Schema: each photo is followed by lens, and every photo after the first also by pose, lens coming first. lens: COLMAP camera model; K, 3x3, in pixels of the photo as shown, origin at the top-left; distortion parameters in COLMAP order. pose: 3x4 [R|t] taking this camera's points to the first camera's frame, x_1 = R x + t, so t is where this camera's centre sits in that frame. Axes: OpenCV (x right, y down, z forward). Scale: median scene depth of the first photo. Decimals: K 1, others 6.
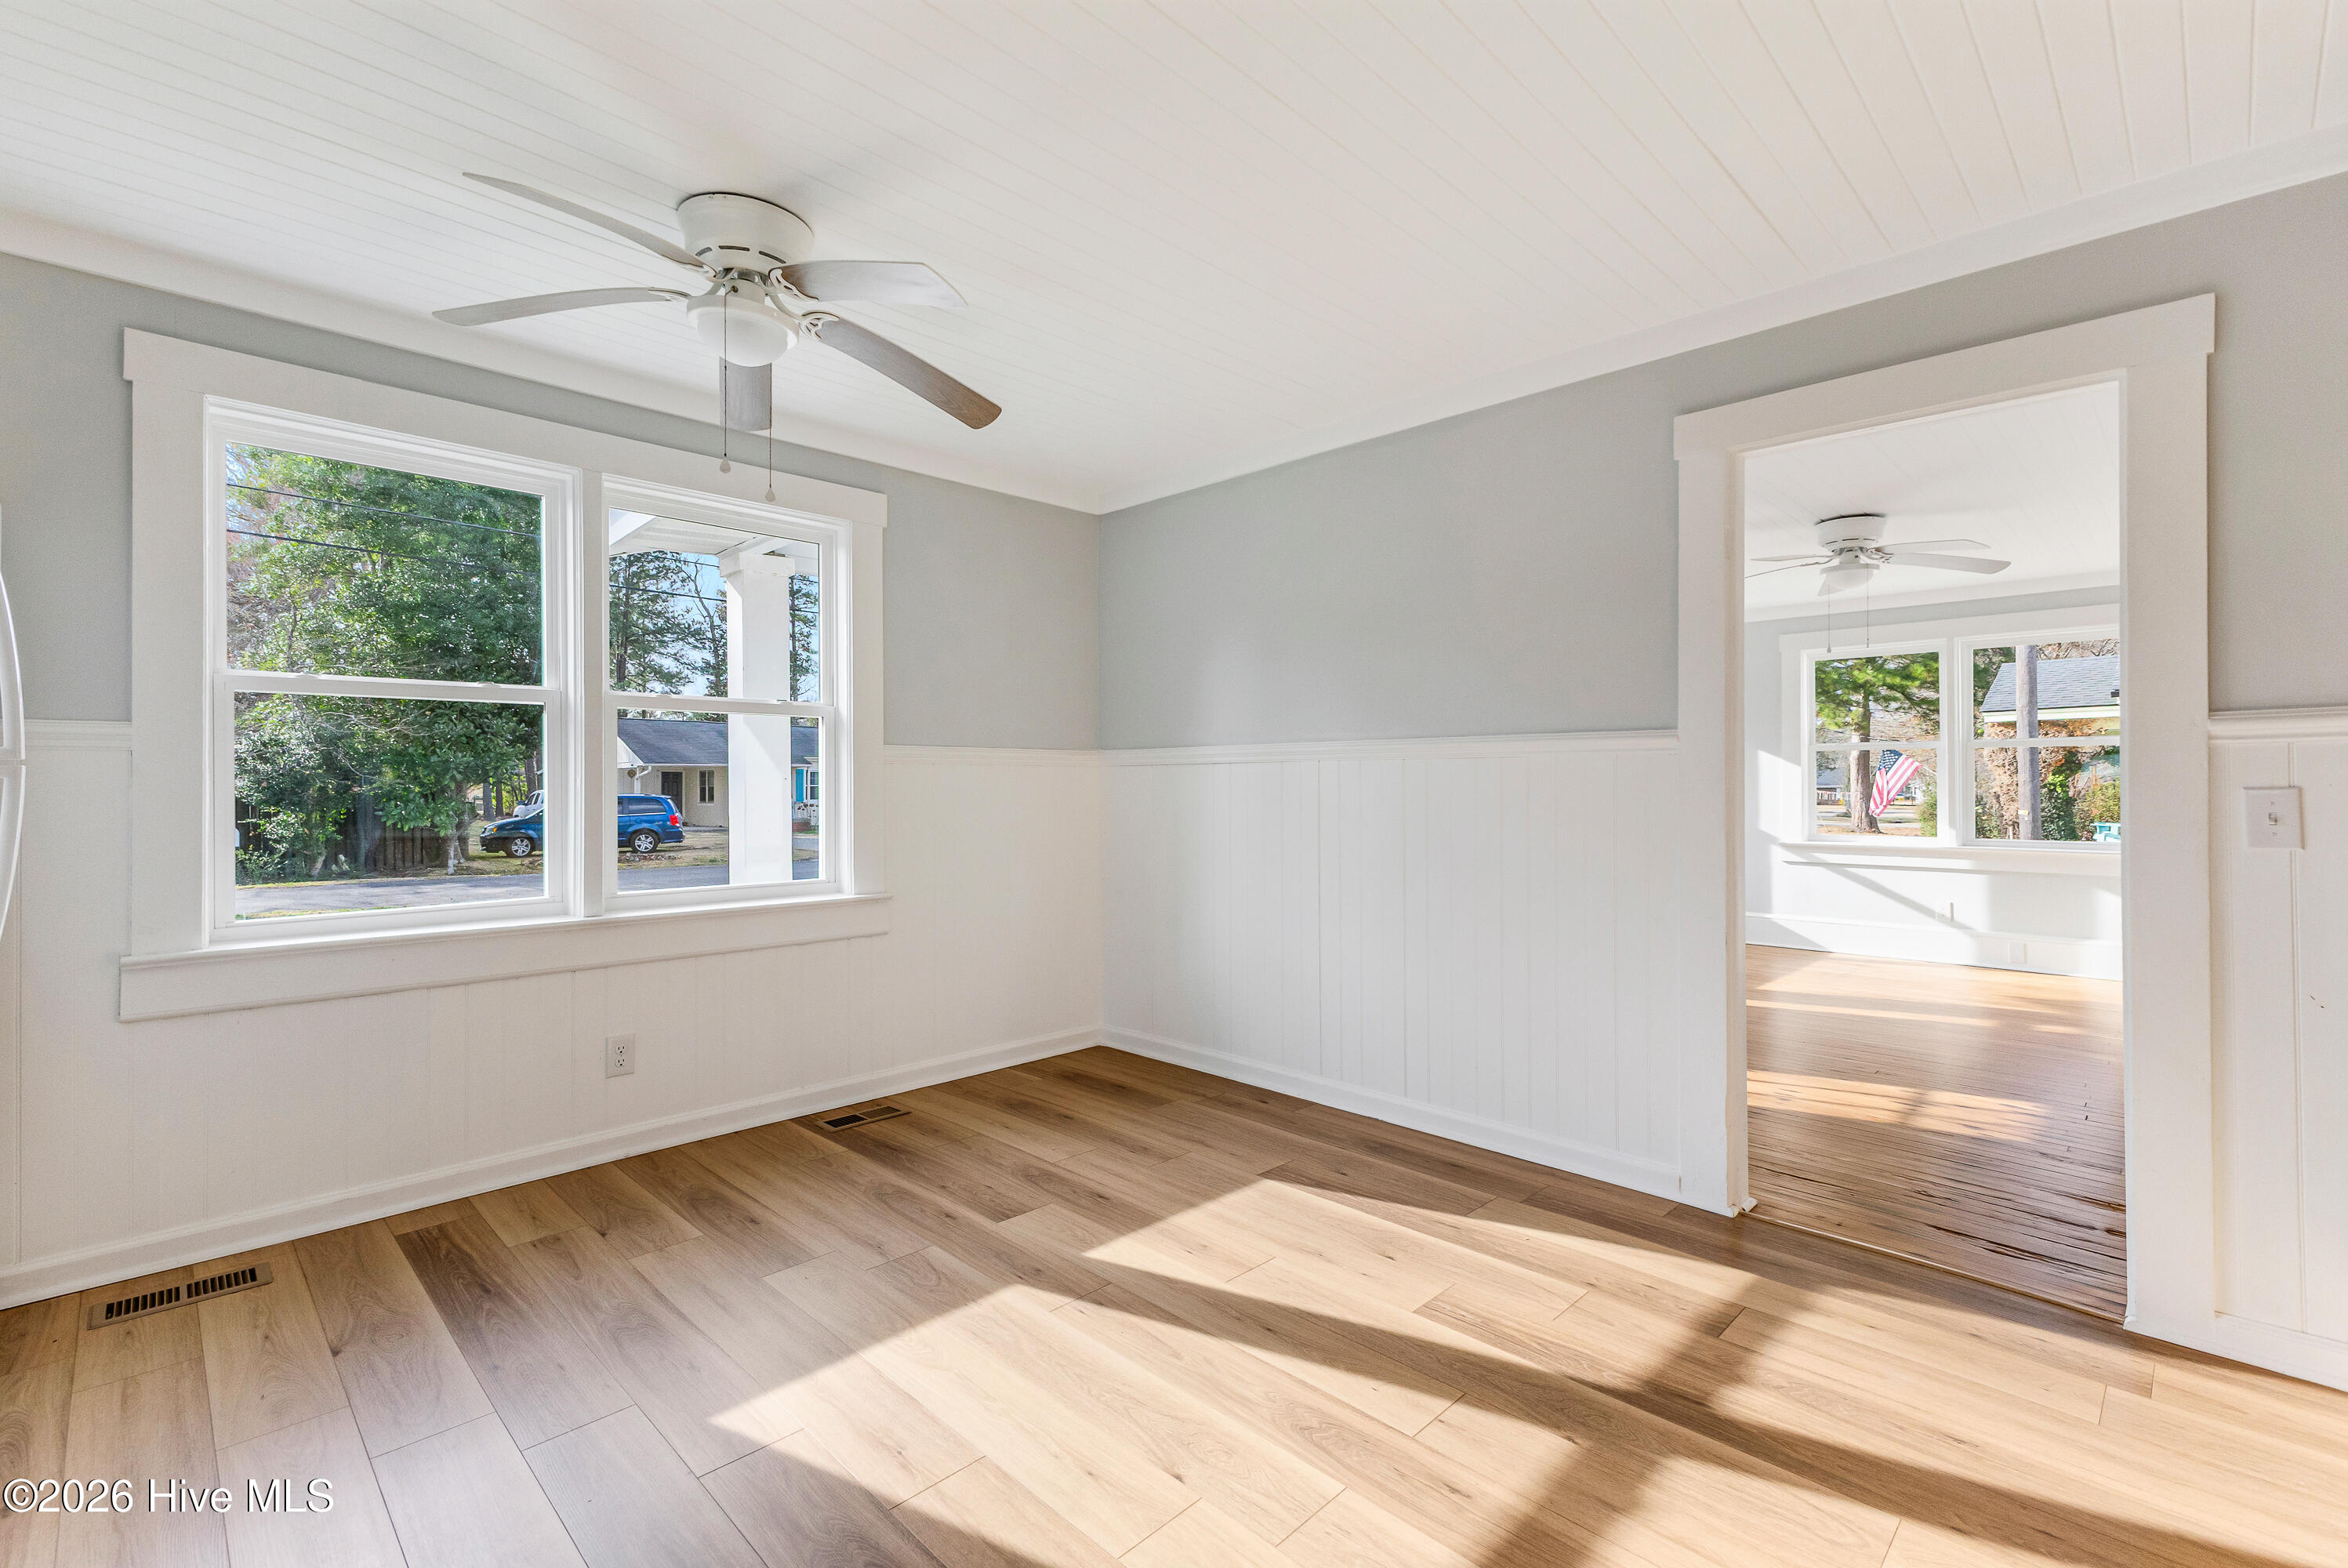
lens RADIAL K [[1042.1, 0, 1198.8], [0, 1042.1, 796.5], [0, 0, 1]] dist [0.011416, -0.001983]
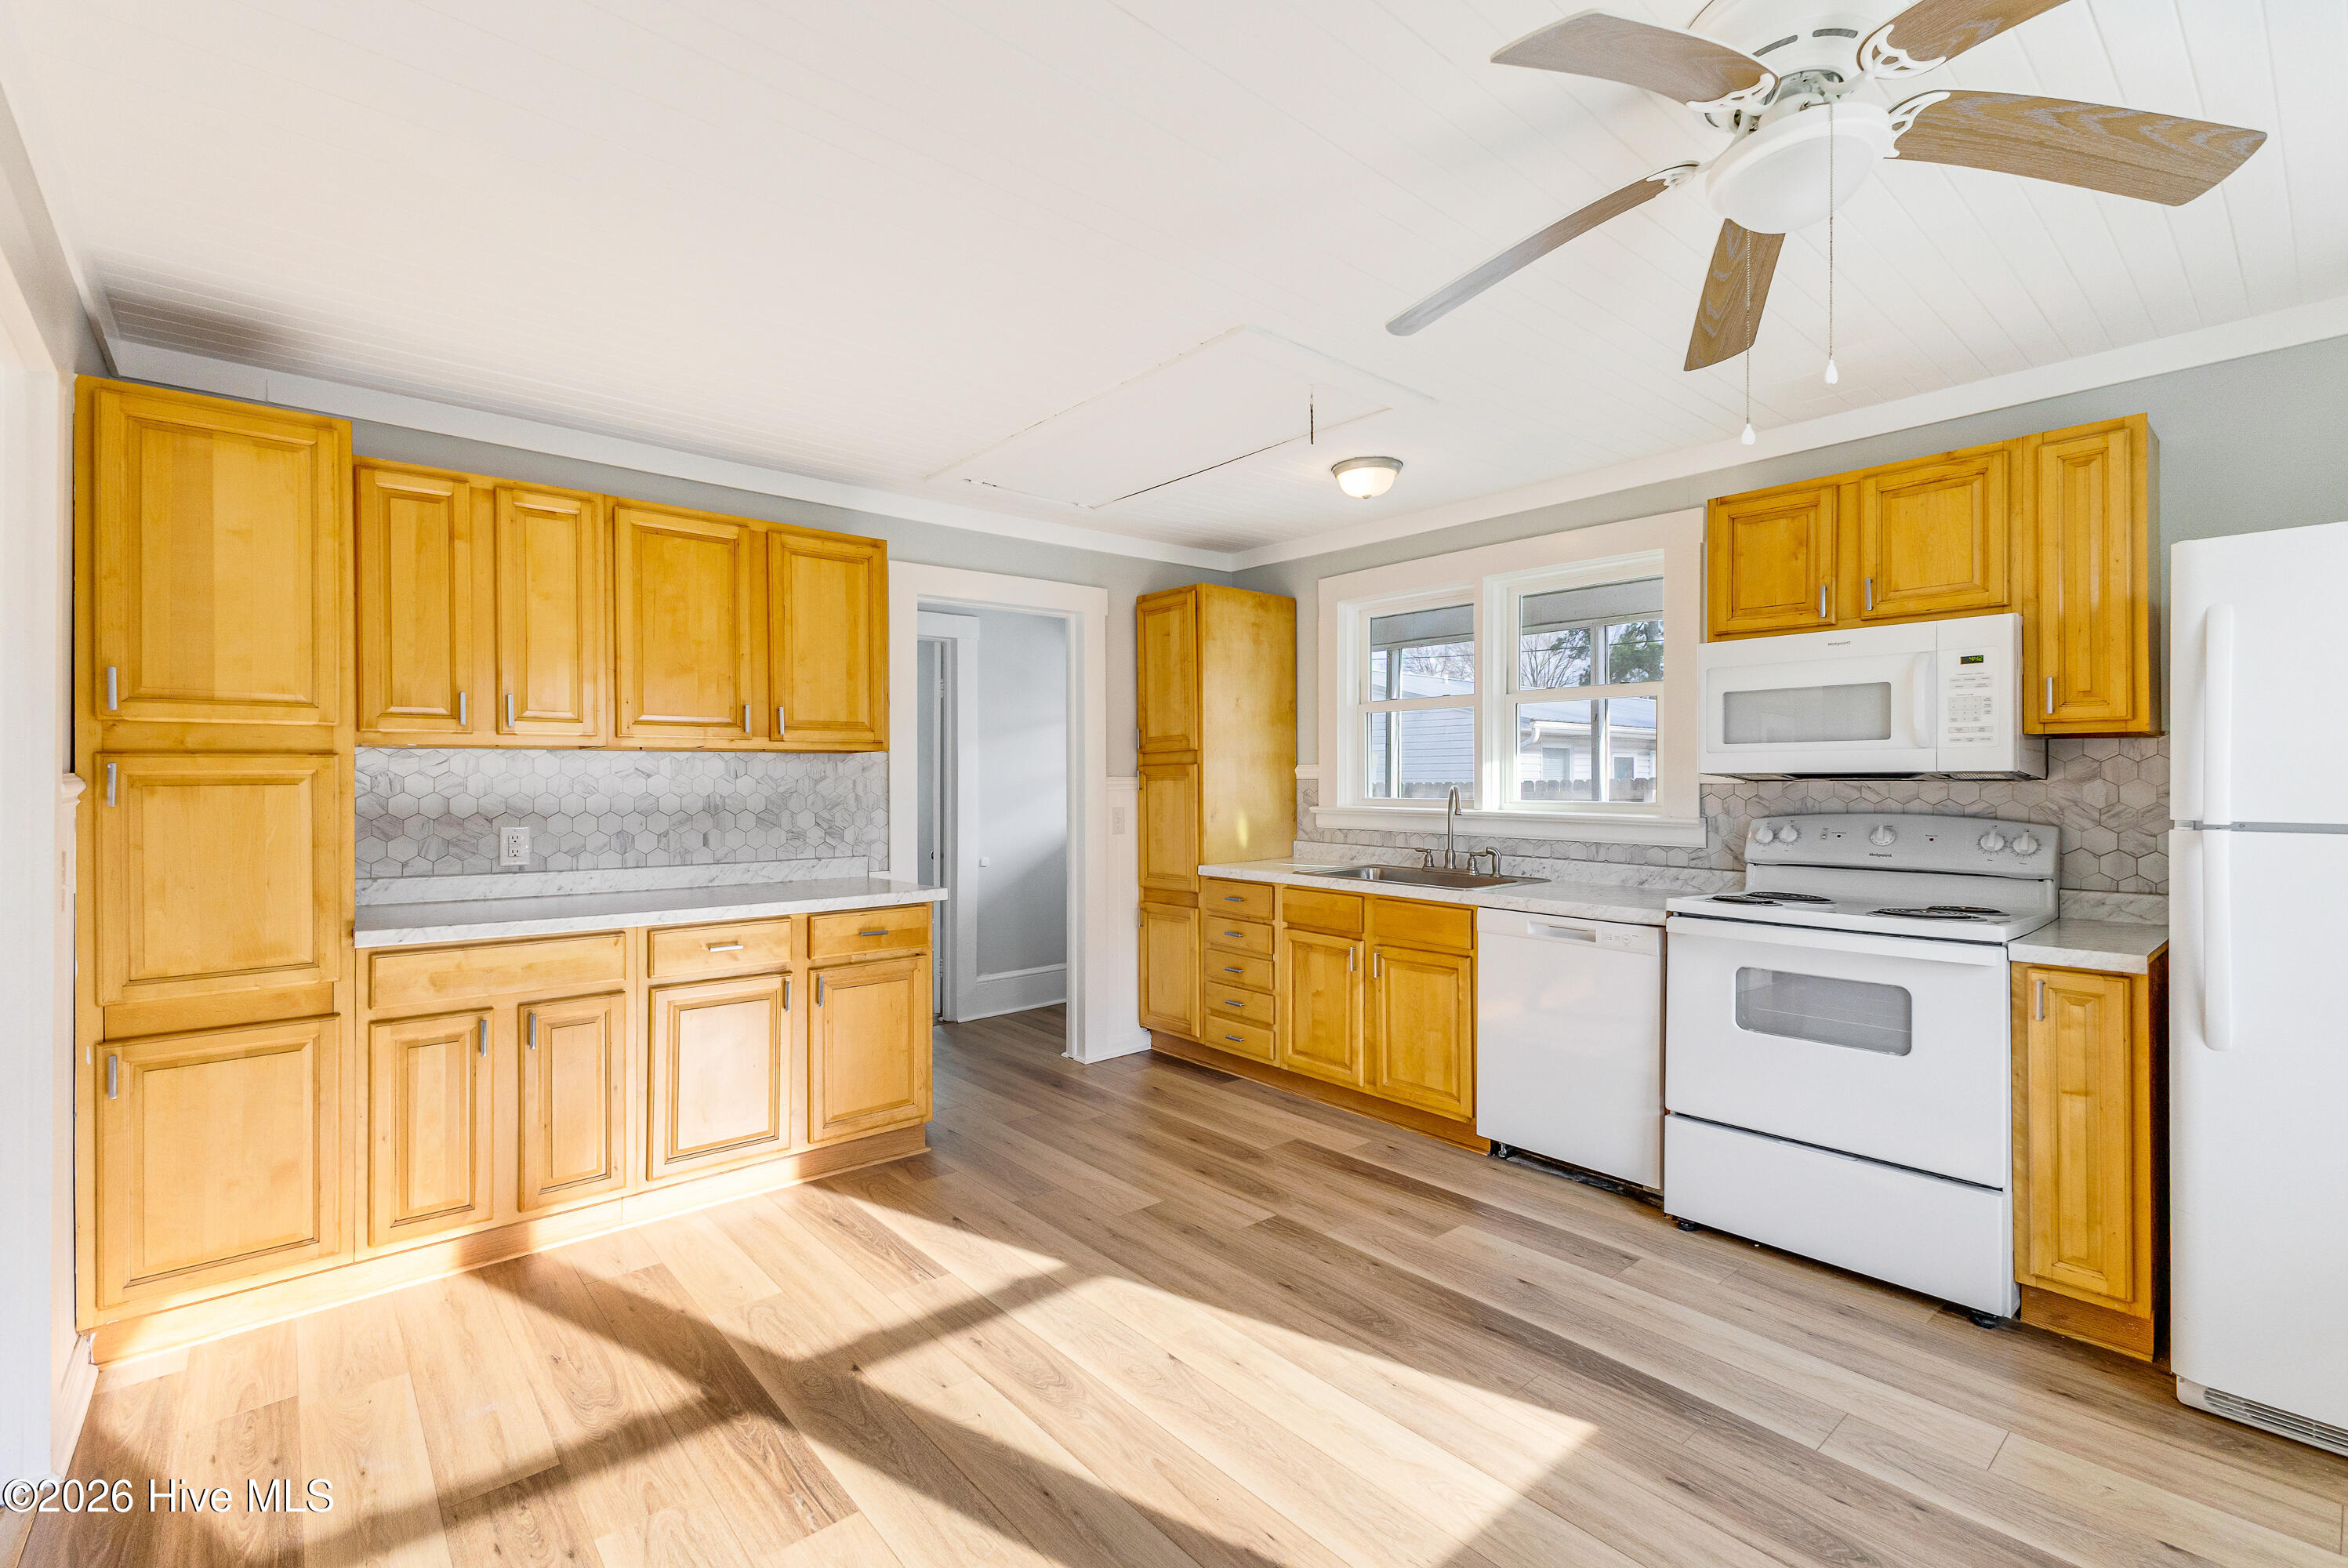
lens RADIAL K [[1042.1, 0, 1143.2], [0, 1042.1, 777.6], [0, 0, 1]] dist [0.011416, -0.001983]
pose [[-0.993477, 0.001843, 0.114018, -0.098549], [0.001765, 0.999998, -0.000785, -0.071409], [-0.114019, -0.000578, -0.993478, 1.724273]]
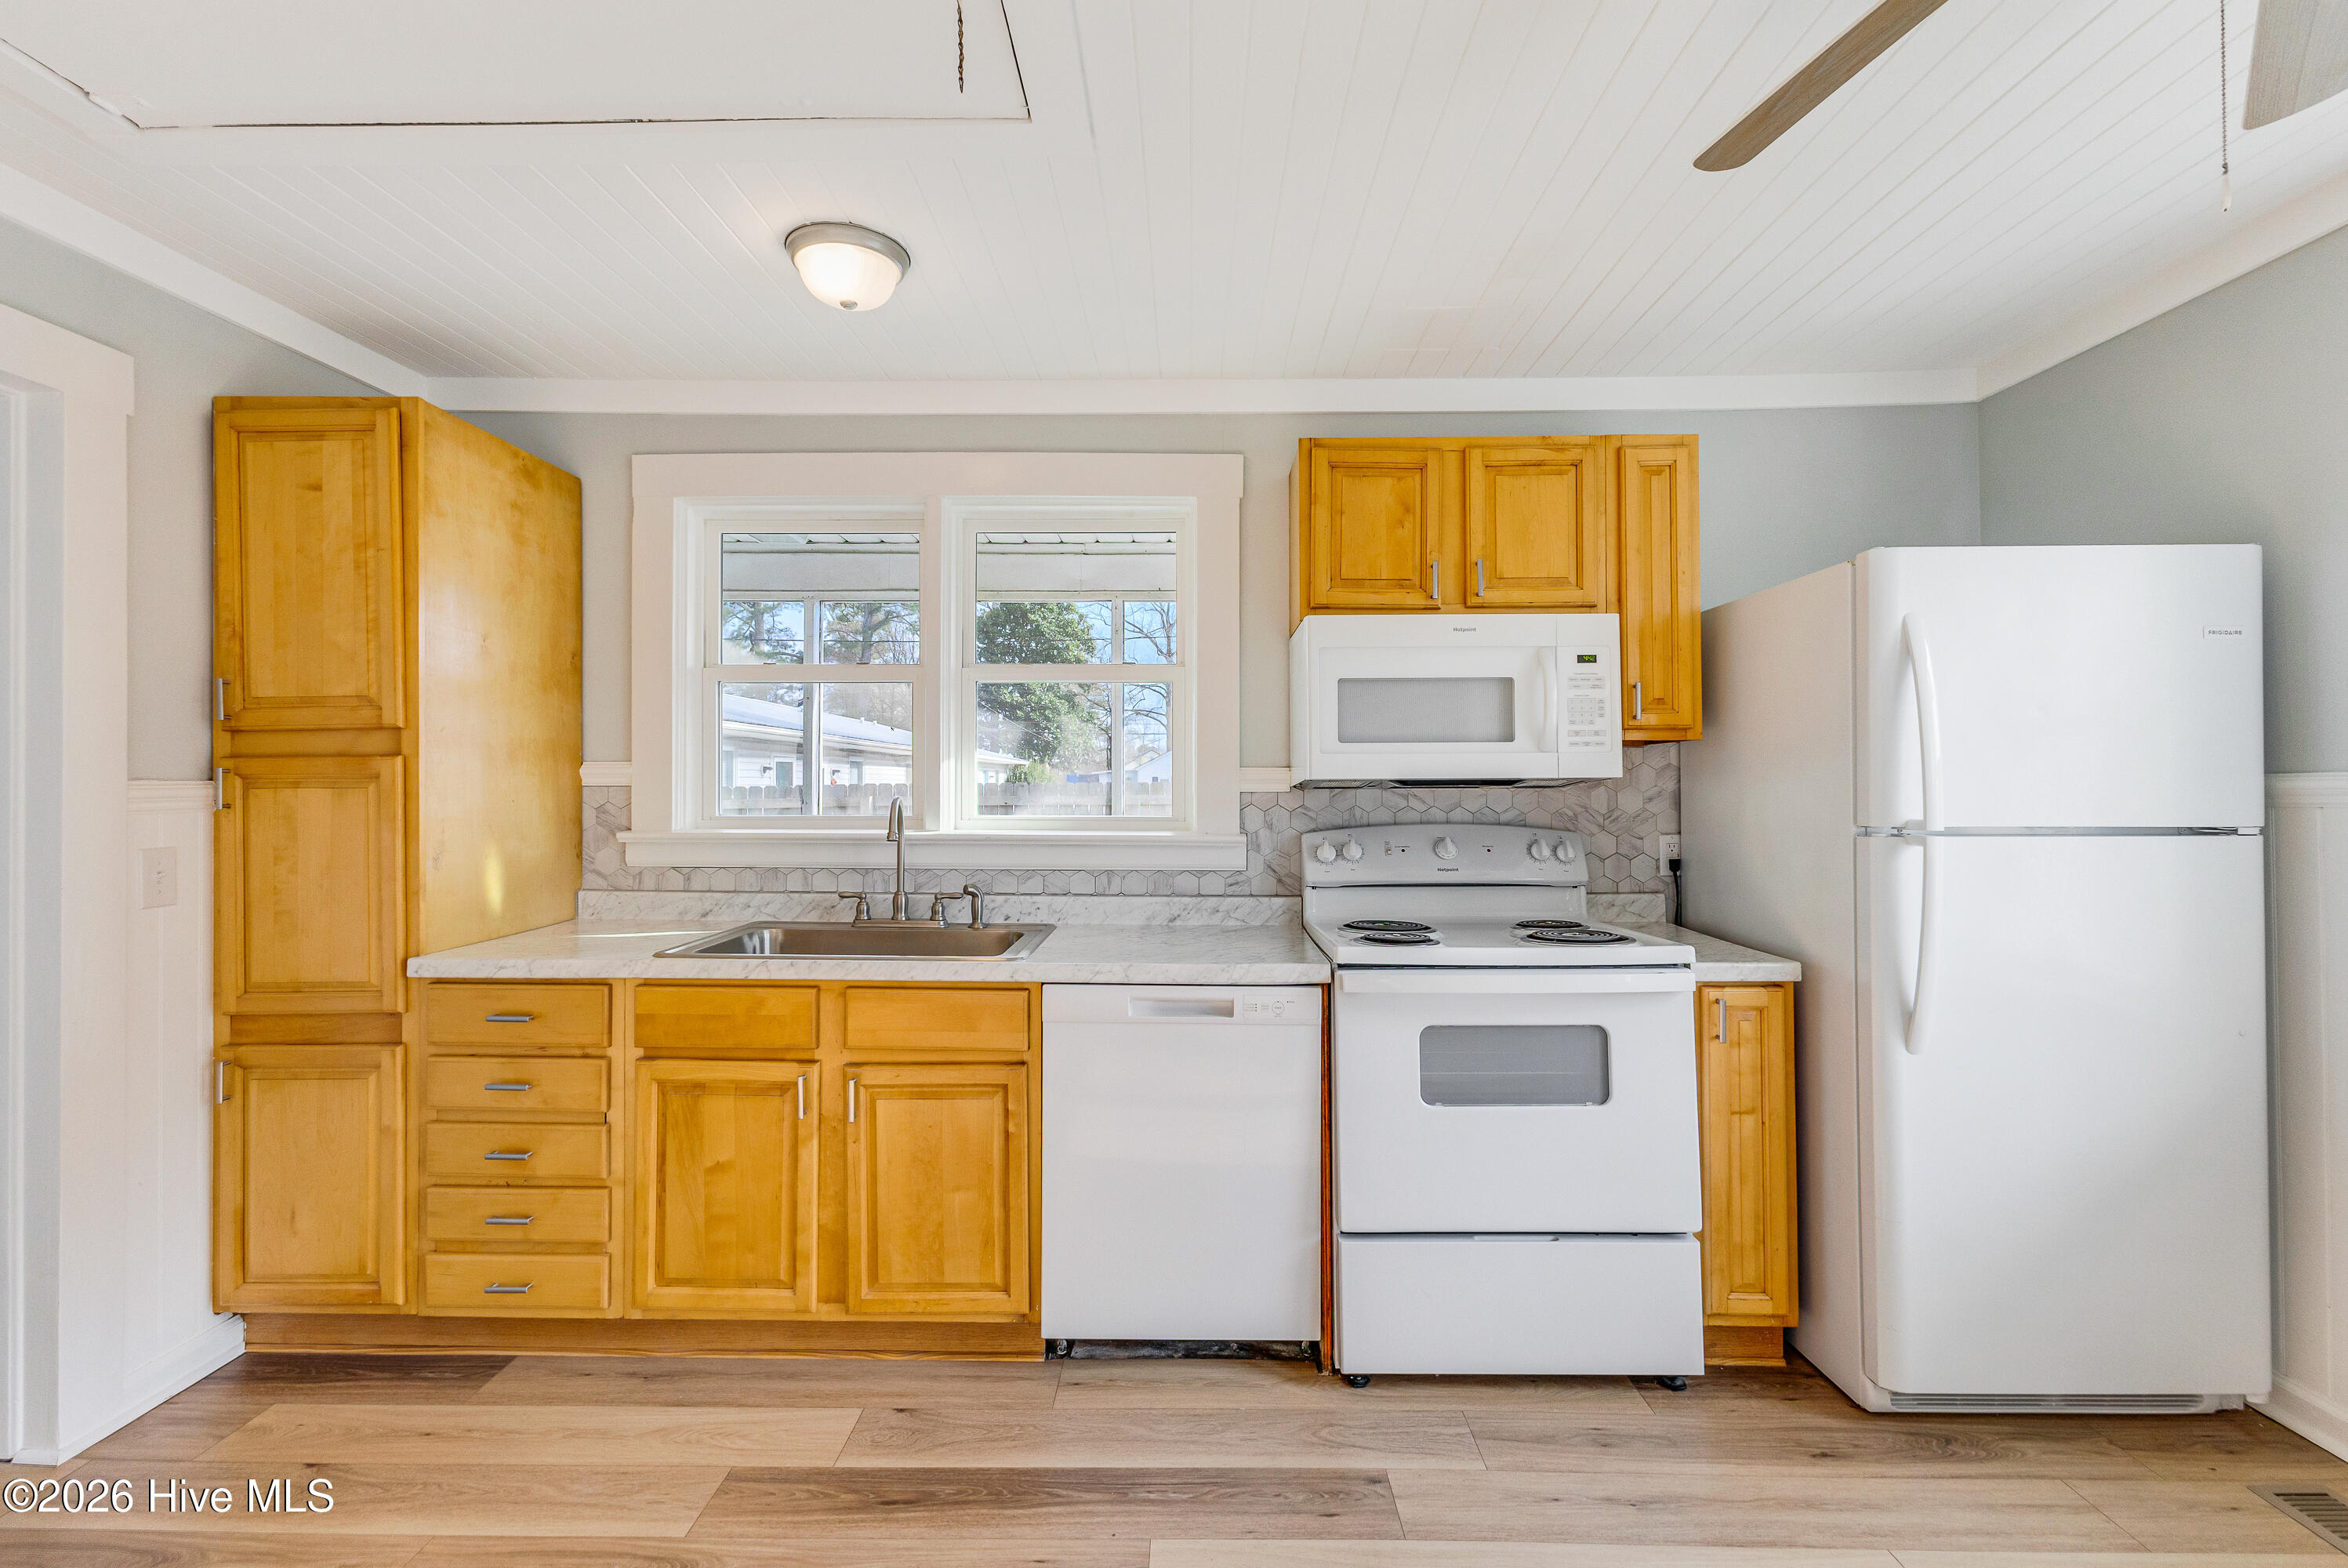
lens RADIAL K [[1042.1, 0, 1182.8], [0, 1042.1, 778.8], [0, 0, 1]] dist [0.011416, -0.001983]
pose [[-0.731123, -0.004971, -0.682228, 0.164042], [0.001001, 0.999965, -0.008358, -0.067630], [0.682245, -0.006793, -0.731092, 0.975501]]
